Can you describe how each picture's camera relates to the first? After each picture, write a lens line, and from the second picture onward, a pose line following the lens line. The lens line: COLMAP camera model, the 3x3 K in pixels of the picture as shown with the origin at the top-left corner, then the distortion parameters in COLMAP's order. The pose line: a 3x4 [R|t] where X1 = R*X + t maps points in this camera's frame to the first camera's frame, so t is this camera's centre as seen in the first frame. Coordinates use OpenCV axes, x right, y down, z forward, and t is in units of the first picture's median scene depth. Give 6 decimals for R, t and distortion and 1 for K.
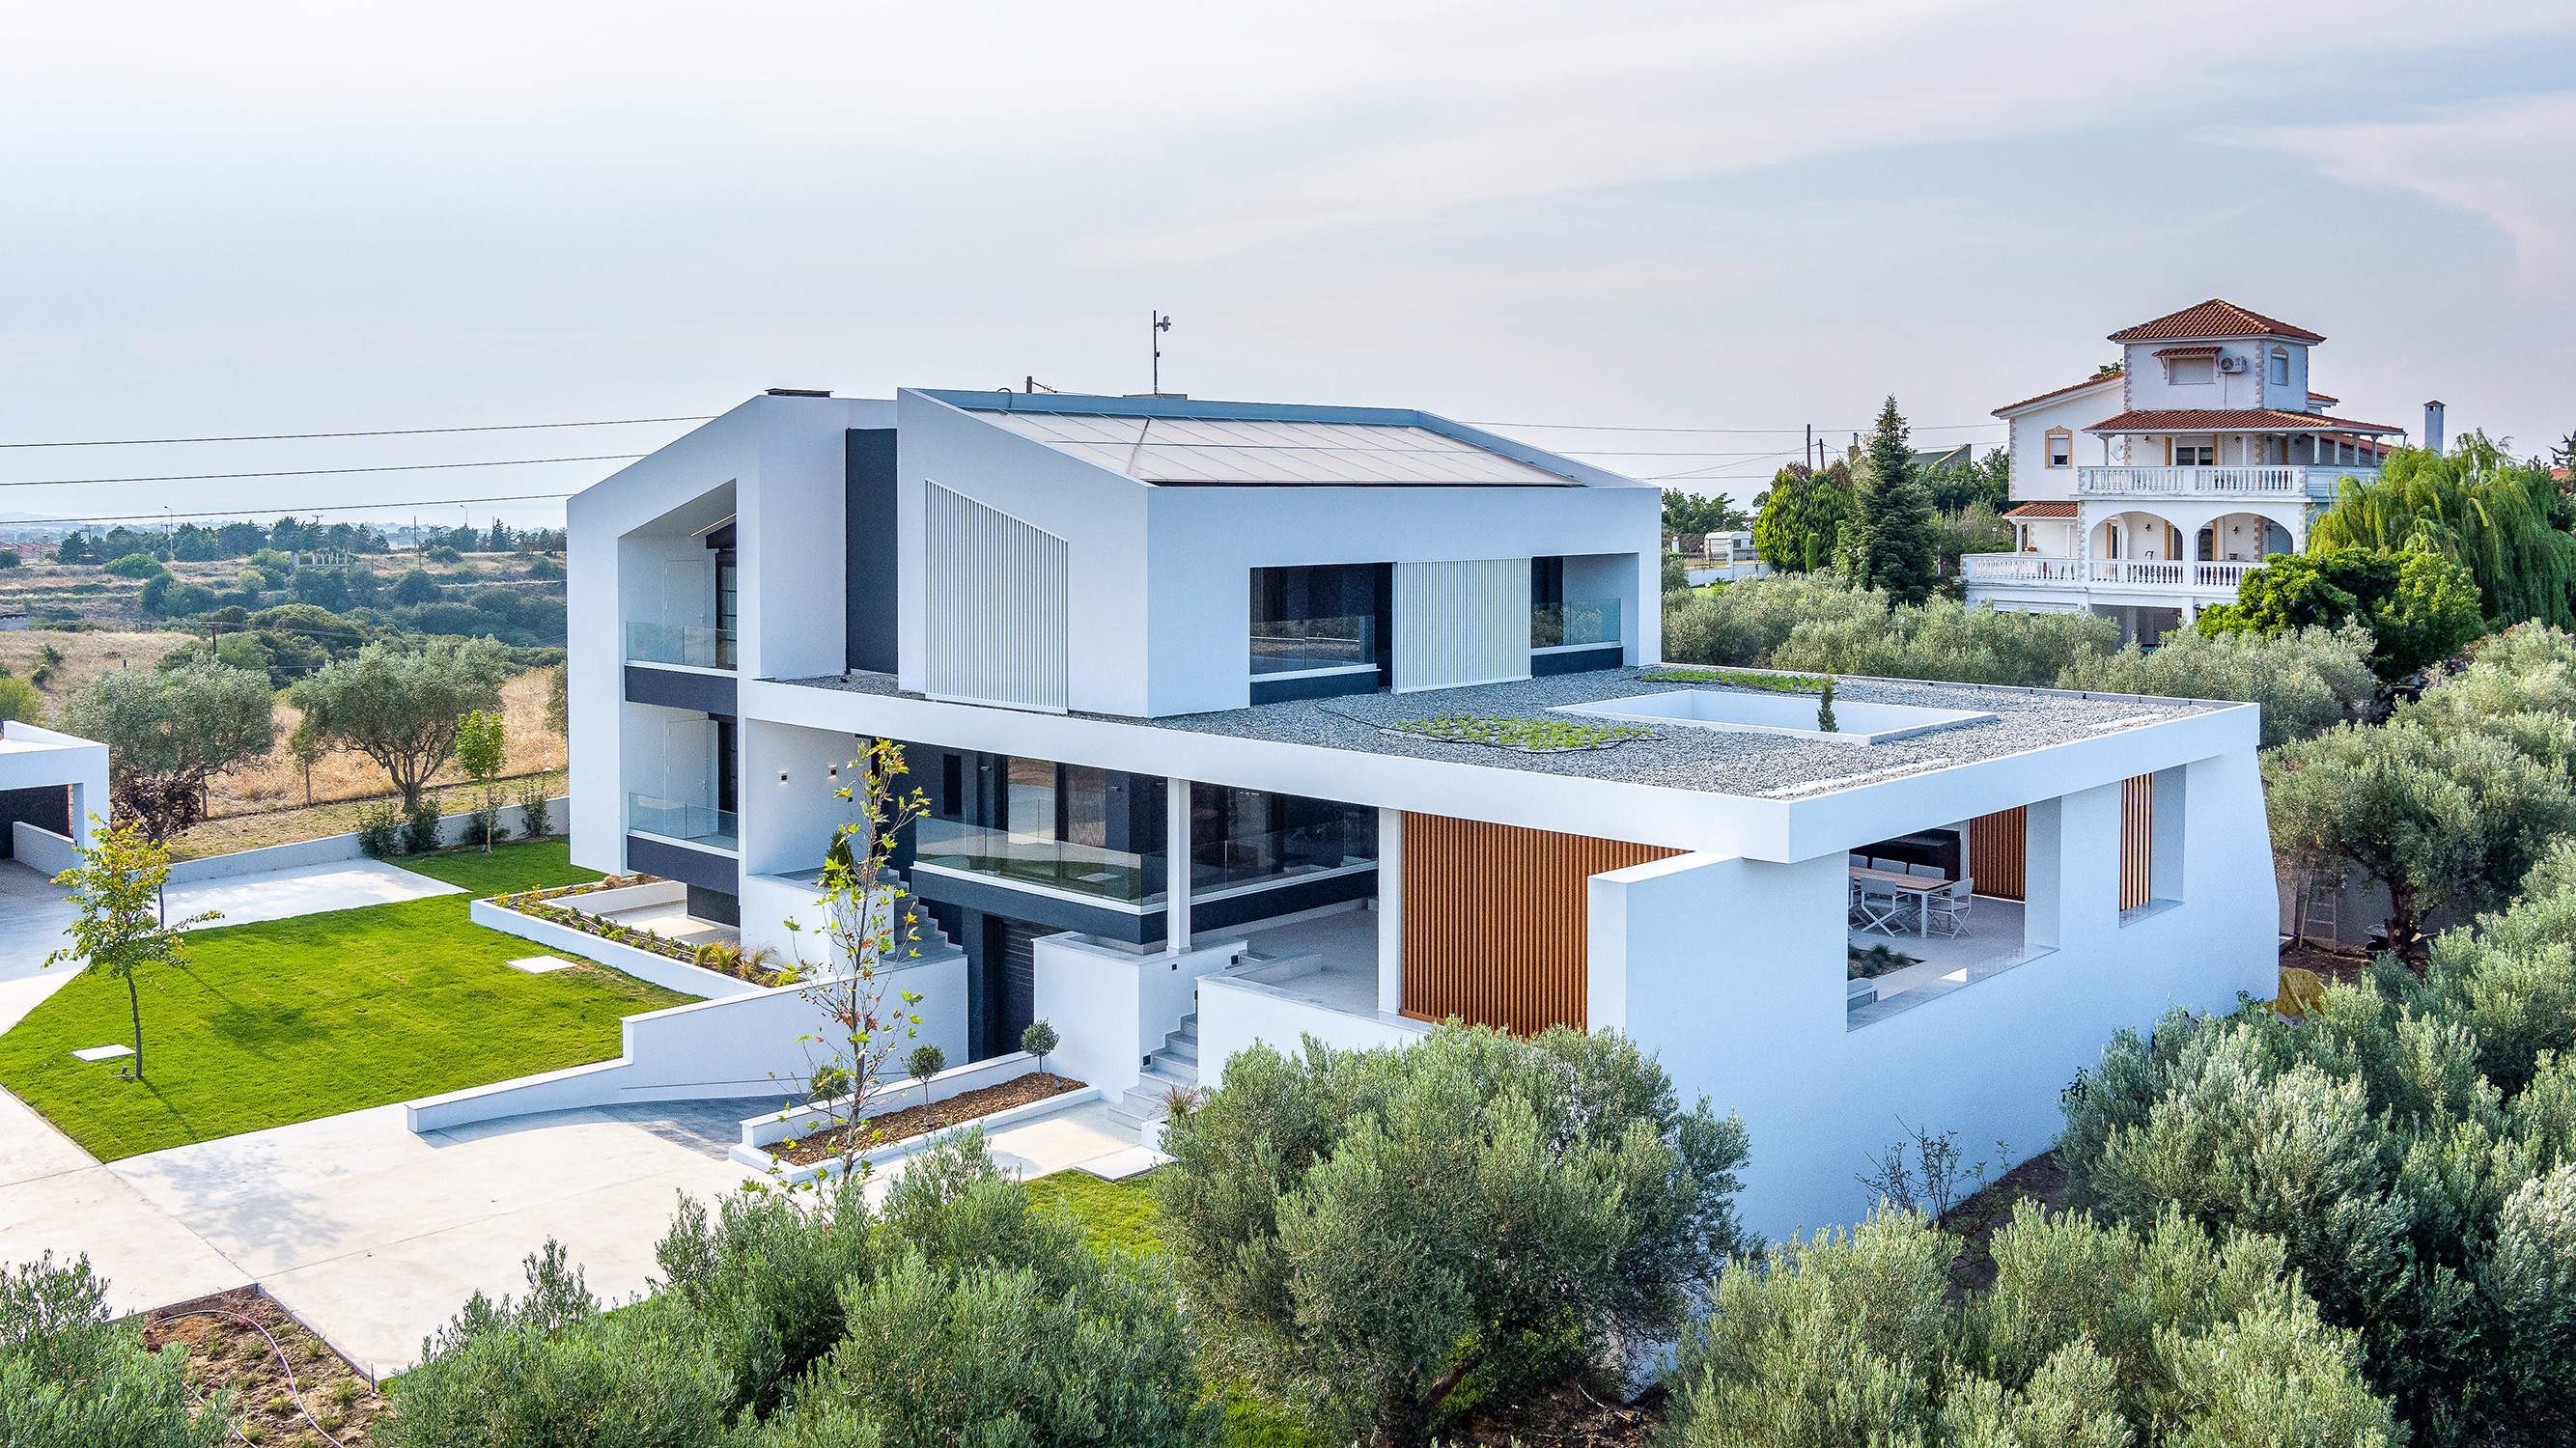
lens RADIAL K [[2038.6, 0, 1288.4], [0, 2038.6, 604.8], [0, 0, 1]] dist [-0.036567, 0.007967]
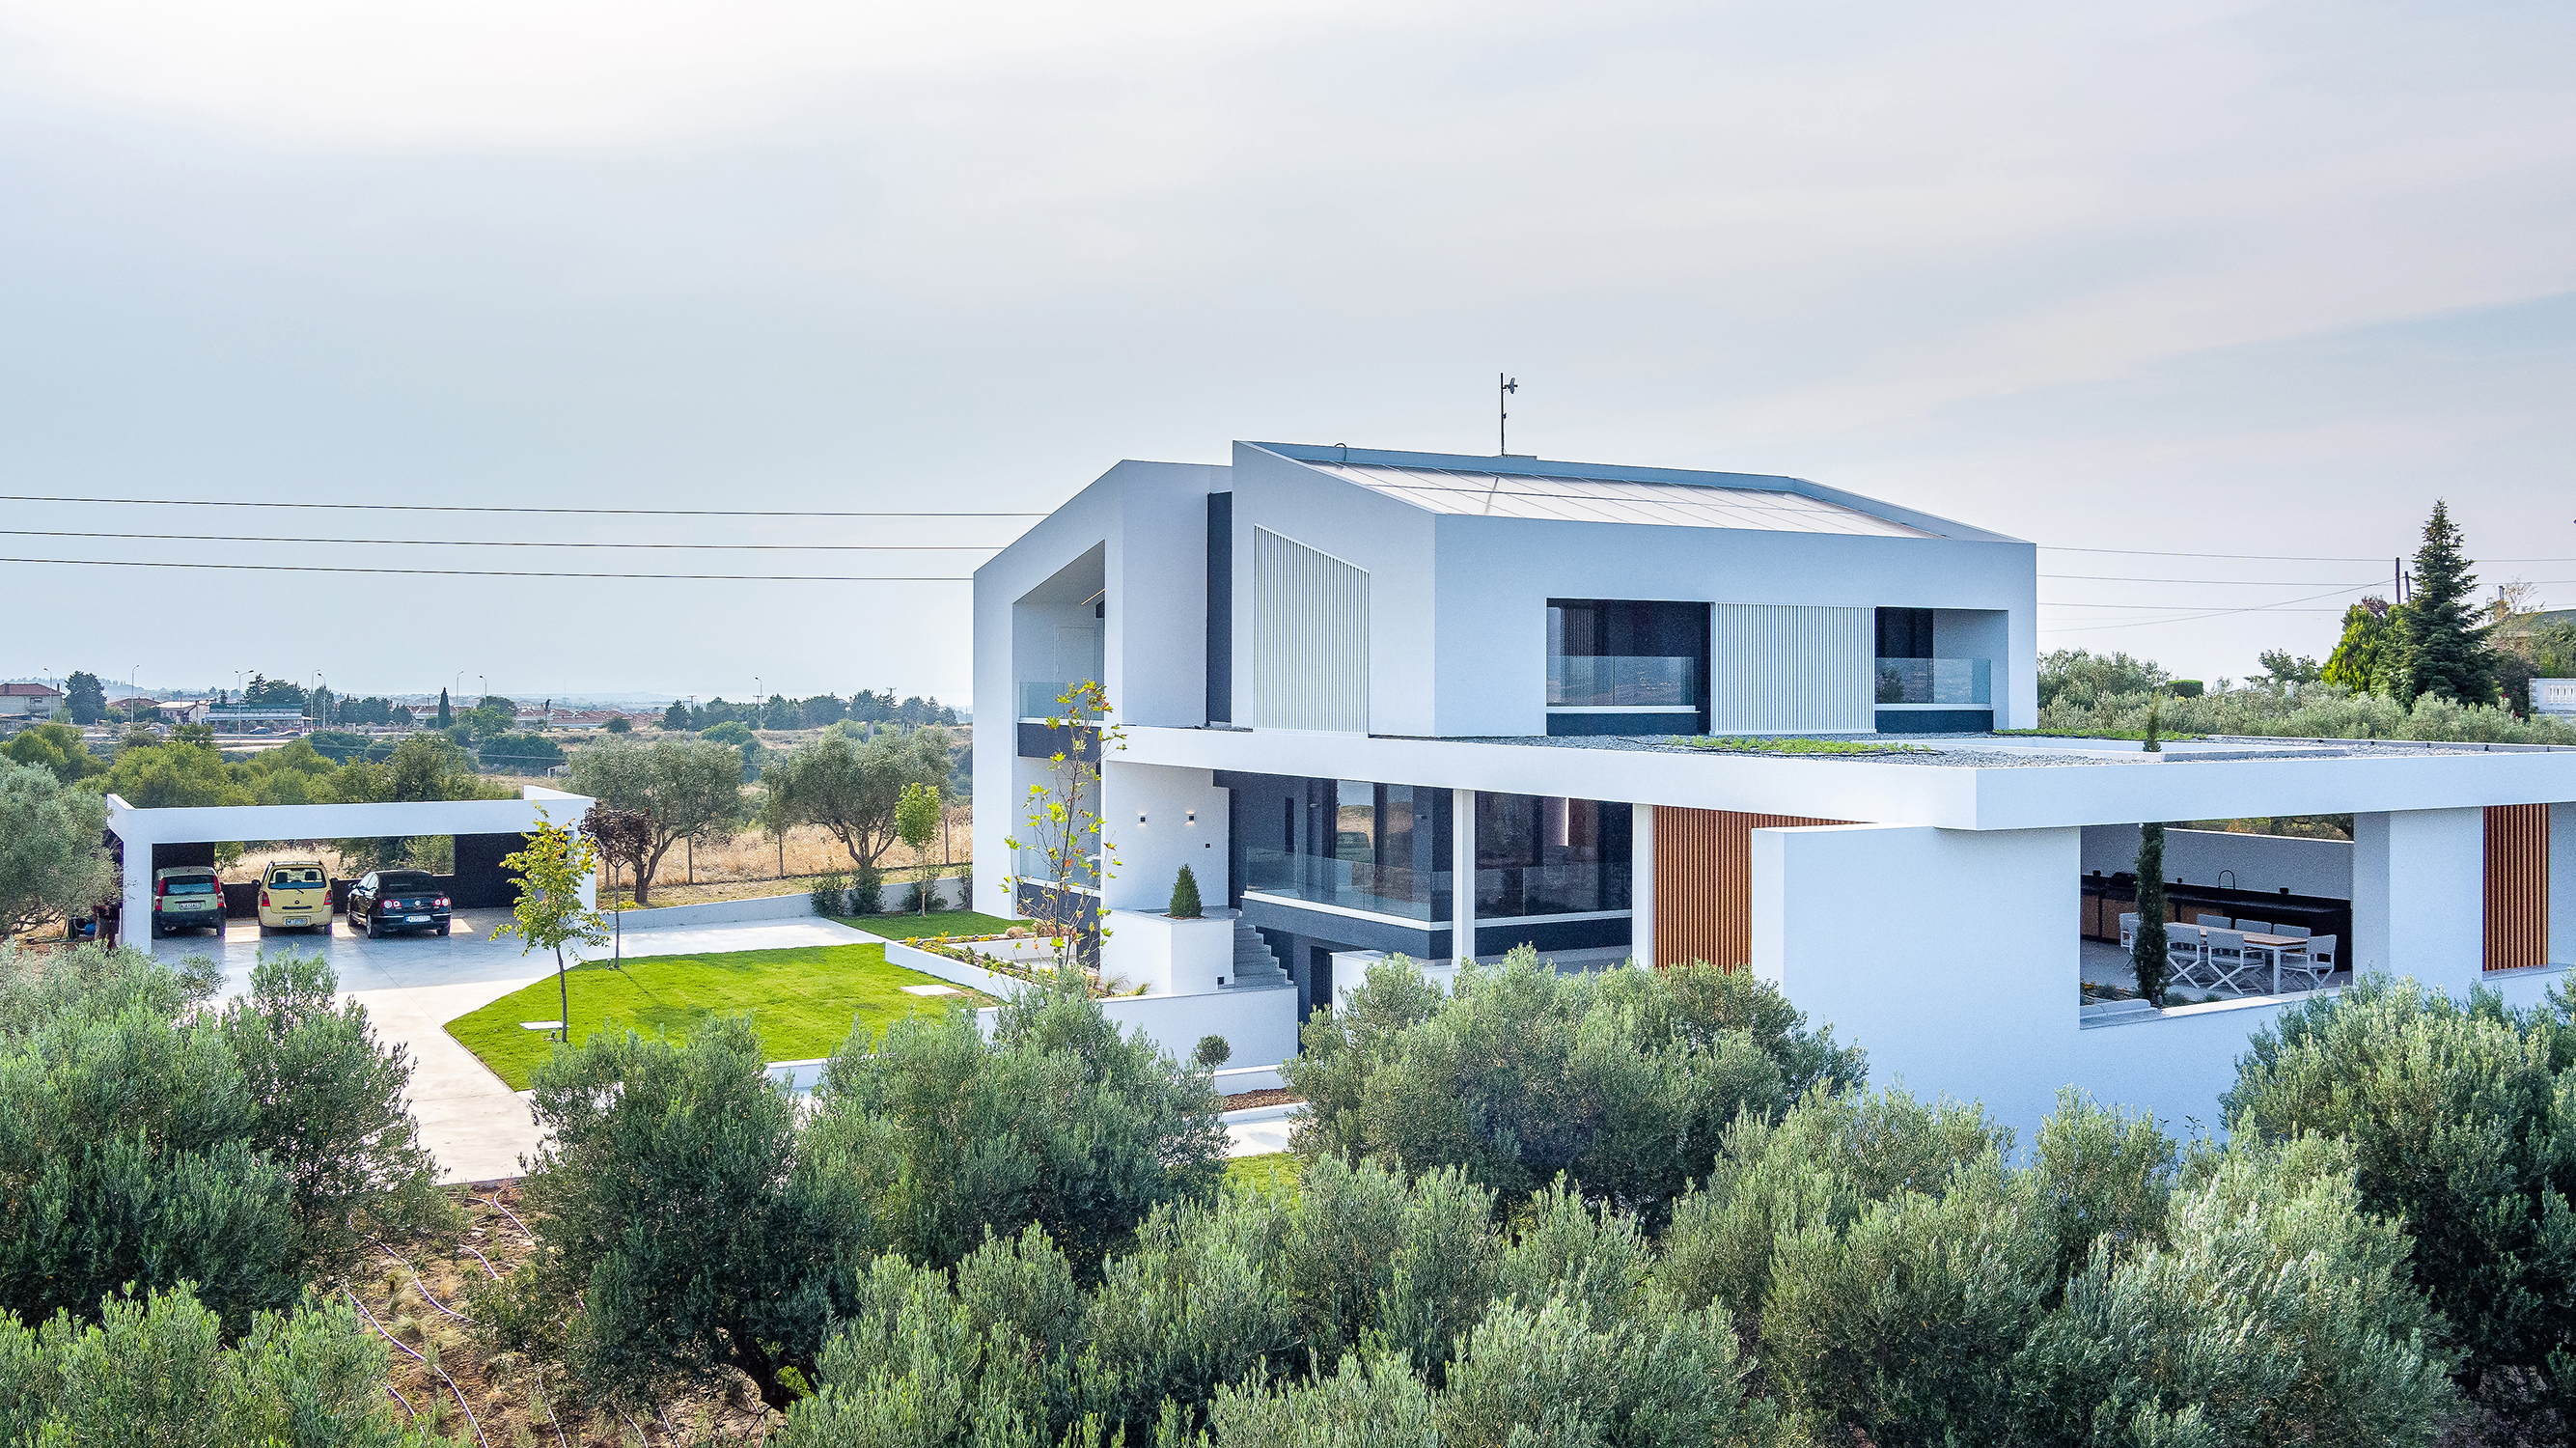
lens RADIAL K [[2153.2, 0, 1288.0], [0, 2153.2, 724.0], [0, 0, 1]] dist [-0.005724, -0.000307]
pose [[0.961800, 0.004263, -0.273719, 0.132345], [-0.014724, 0.999237, -0.036177, 0.074722], [0.273356, 0.038826, 0.961129, -0.062166]]
